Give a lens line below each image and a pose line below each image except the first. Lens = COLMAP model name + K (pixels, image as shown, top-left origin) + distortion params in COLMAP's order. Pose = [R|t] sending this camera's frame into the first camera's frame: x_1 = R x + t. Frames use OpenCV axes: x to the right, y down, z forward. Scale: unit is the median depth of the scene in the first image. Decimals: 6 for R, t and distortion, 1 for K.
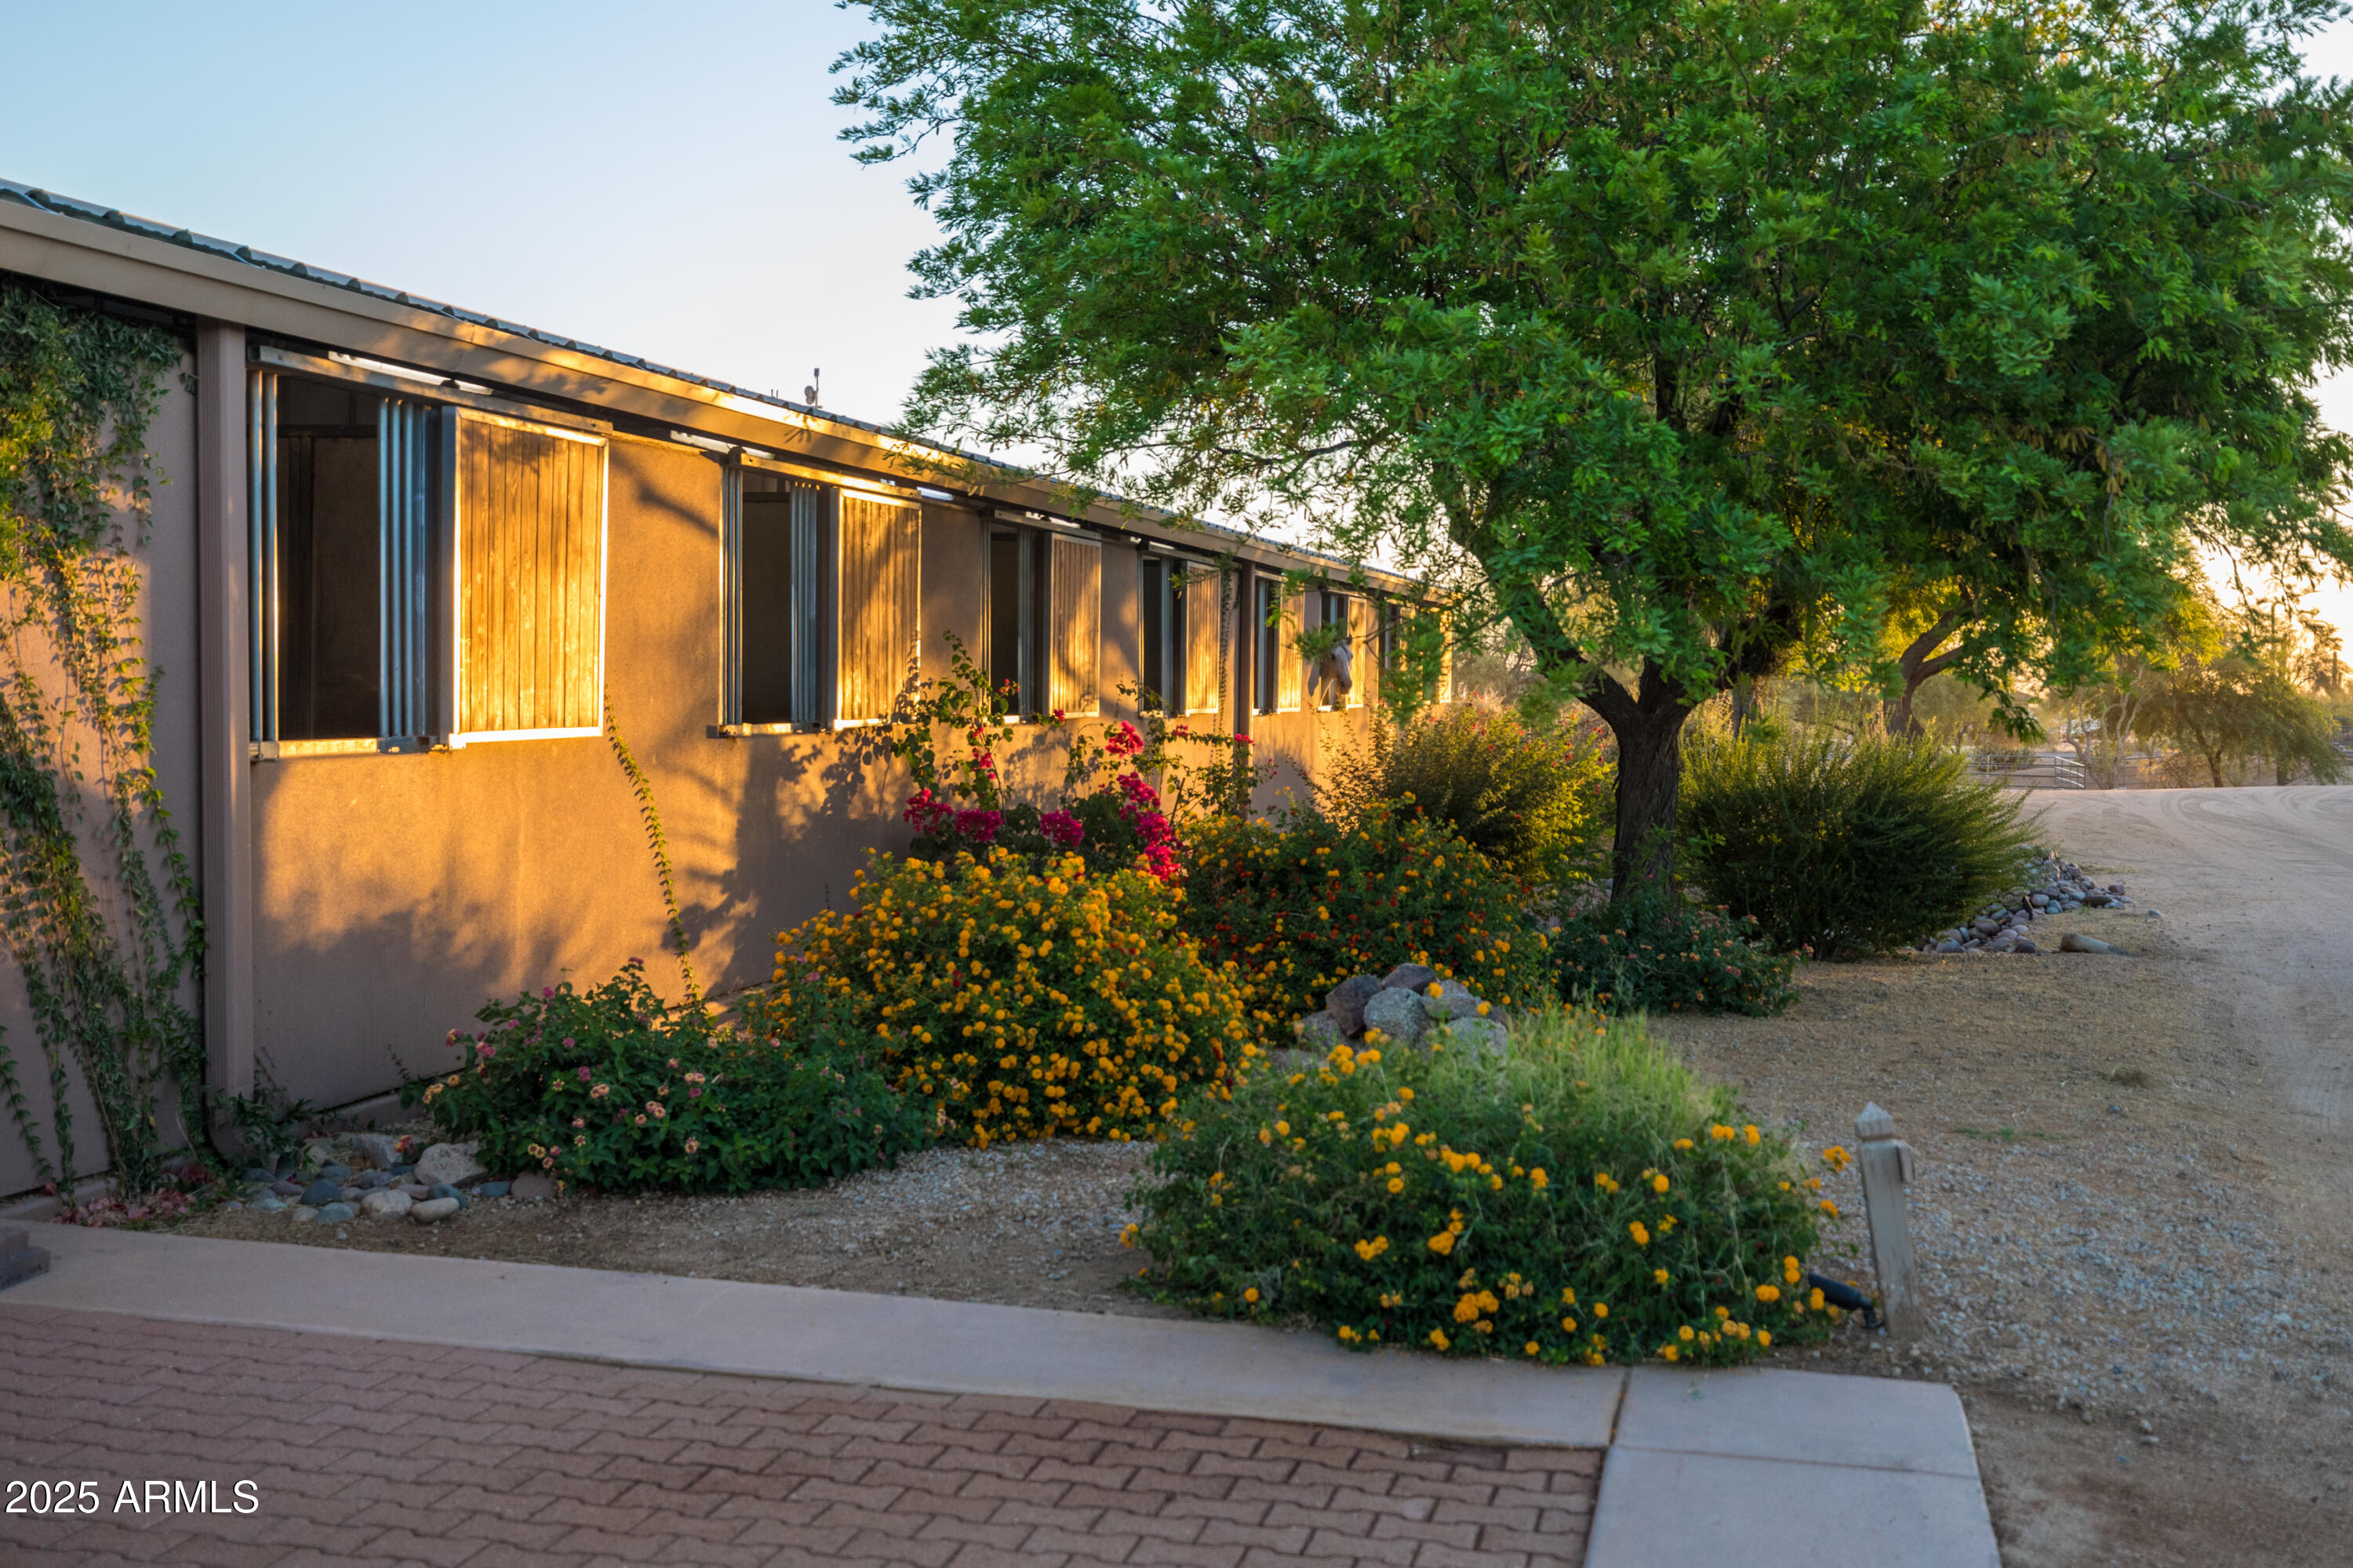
lens RADIAL K [[2370.3, 0, 1175.4], [0, 2370.3, 783.2], [0, 0, 1]] dist [0.006144, 0.000000]
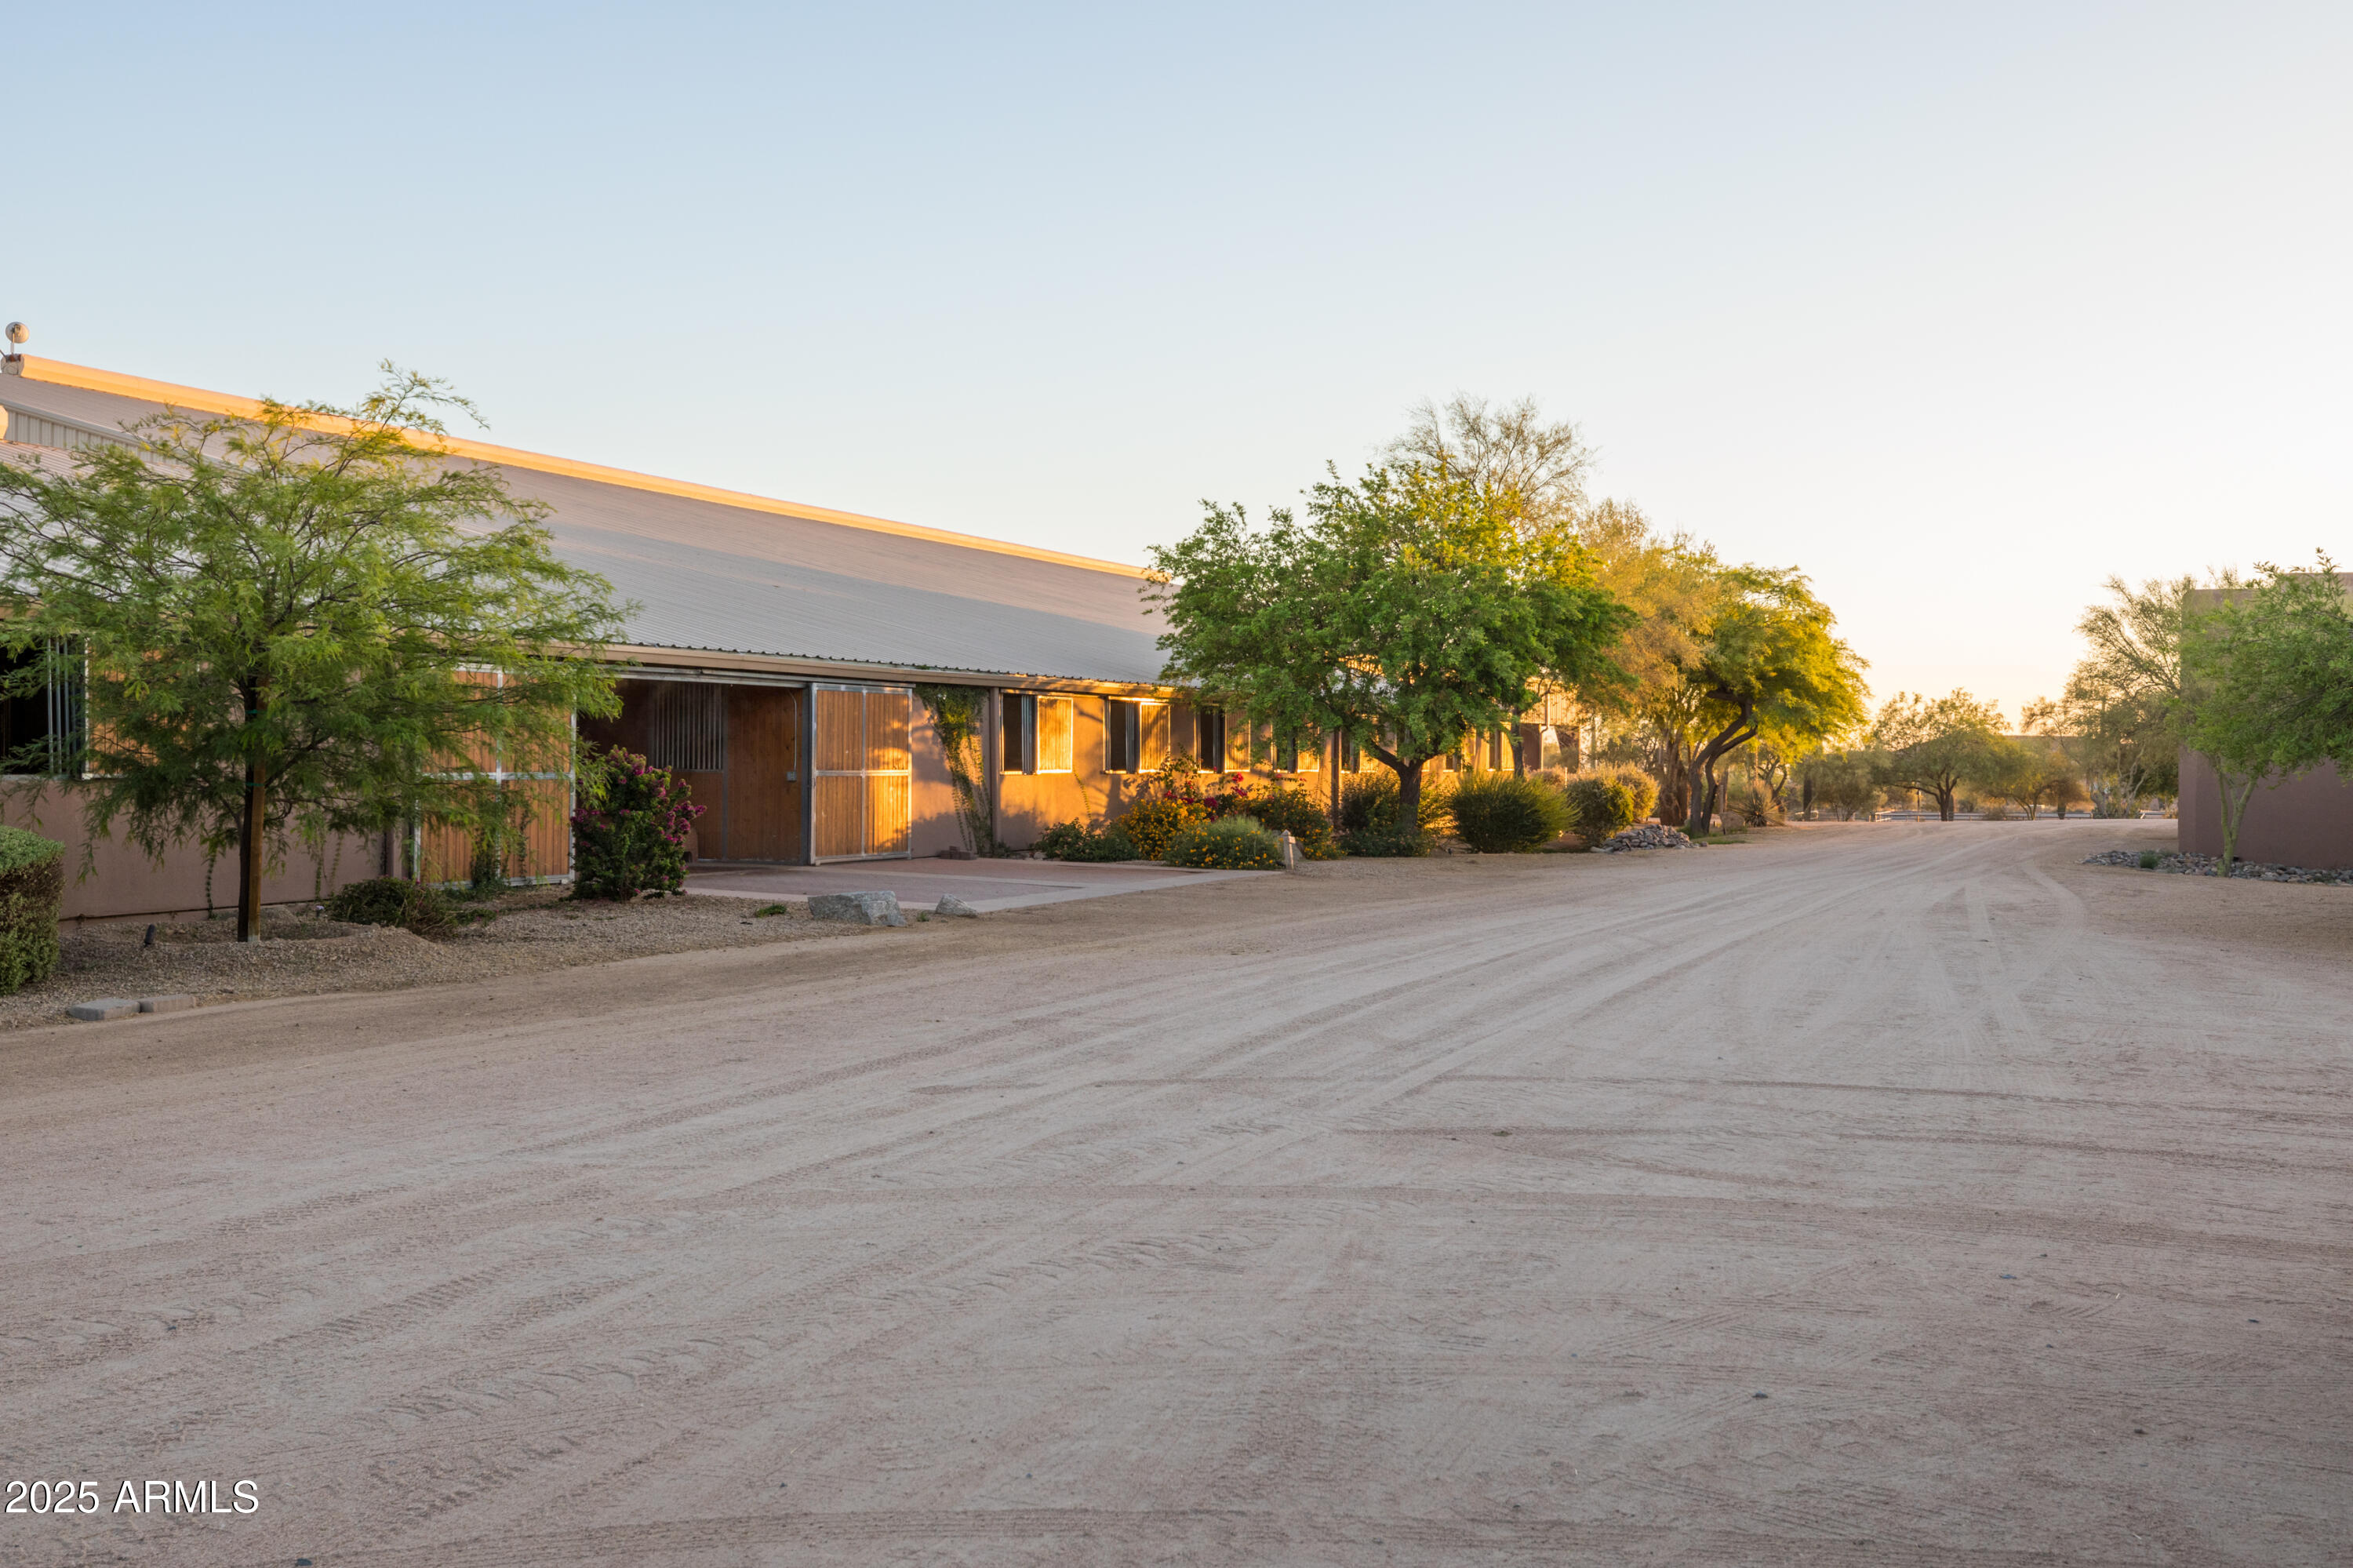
lens RADIAL K [[2370.3, 0, 1176.8], [0, 2370.3, 784.6], [0, 0, 1]] dist [0.006144, 0.000000]
pose [[0.979535, -0.010180, -0.201015, 0.820915], [0.003109, 0.999366, -0.035464, 0.159147], [0.201248, 0.034113, 0.978946, -3.206818]]
